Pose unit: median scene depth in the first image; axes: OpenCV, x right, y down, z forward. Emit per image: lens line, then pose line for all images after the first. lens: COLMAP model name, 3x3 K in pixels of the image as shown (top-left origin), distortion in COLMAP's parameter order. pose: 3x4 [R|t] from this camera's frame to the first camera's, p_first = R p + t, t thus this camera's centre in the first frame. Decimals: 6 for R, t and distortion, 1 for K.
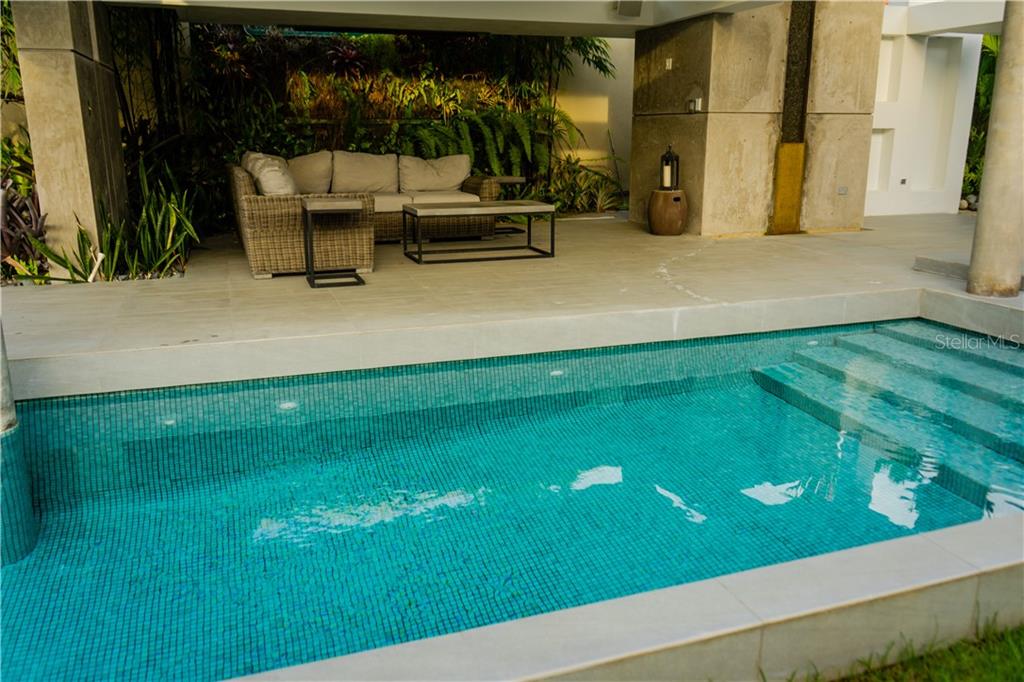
lens RADIAL K [[816.1, 0, 512.4], [0, 816.1, 340.2], [0, 0, 1]] dist [-0.011177, 0.003696]
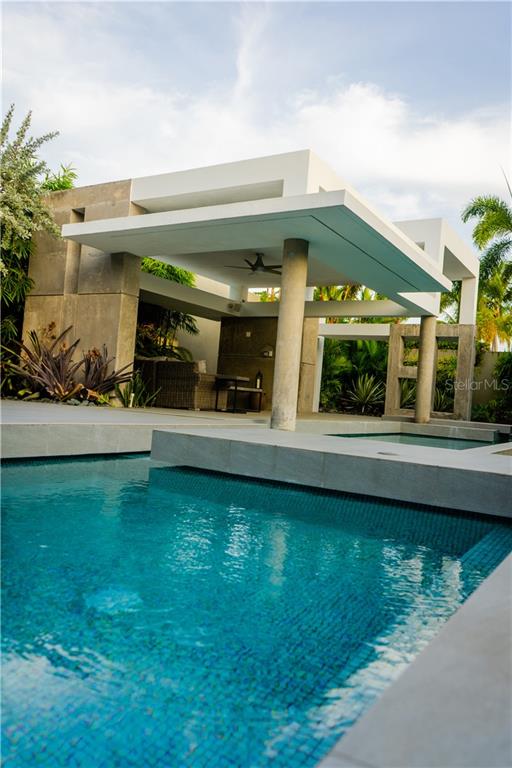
lens RADIAL K [[612.1, 0, 258.1], [0, 612.1, 384.6], [0, 0, 1]] dist [-0.011177, 0.003696]
pose [[0.764571, 0.073926, 0.640286, -0.857220], [0.085459, 0.973003, -0.214388, 0.151032], [-0.638849, 0.218633, 0.737612, -0.203700]]
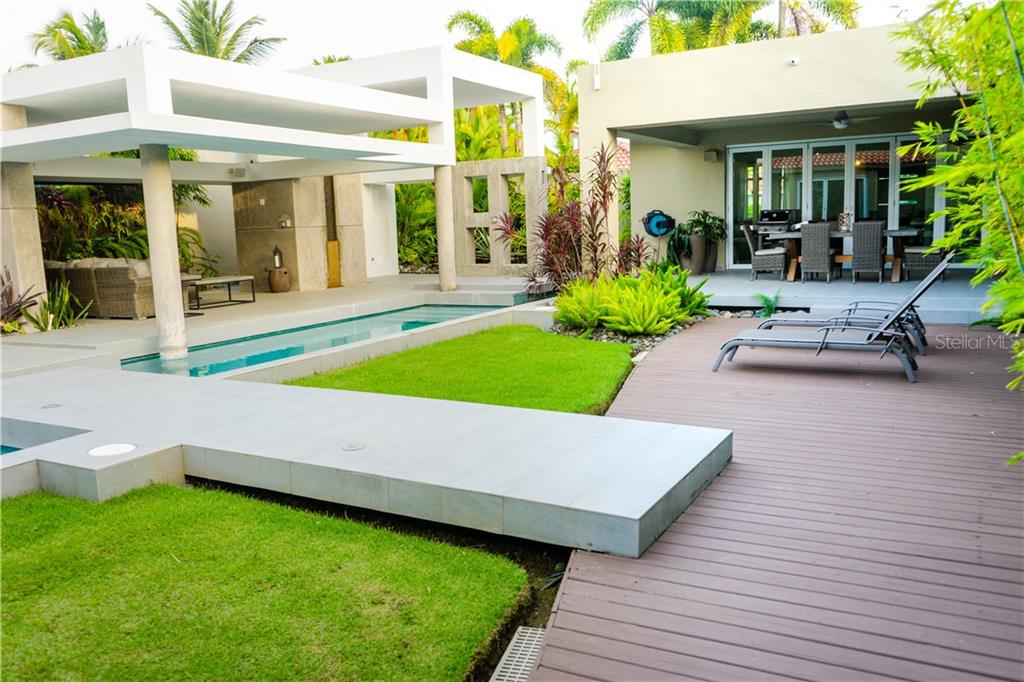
lens RADIAL K [[816.1, 0, 513.7], [0, 816.1, 341.6], [0, 0, 1]] dist [-0.011177, 0.003696]
pose [[0.738767, -0.124755, 0.662314, -0.665973], [0.204229, 0.977952, -0.043595, 0.168818], [-0.642273, 0.167471, 0.747957, -0.705145]]
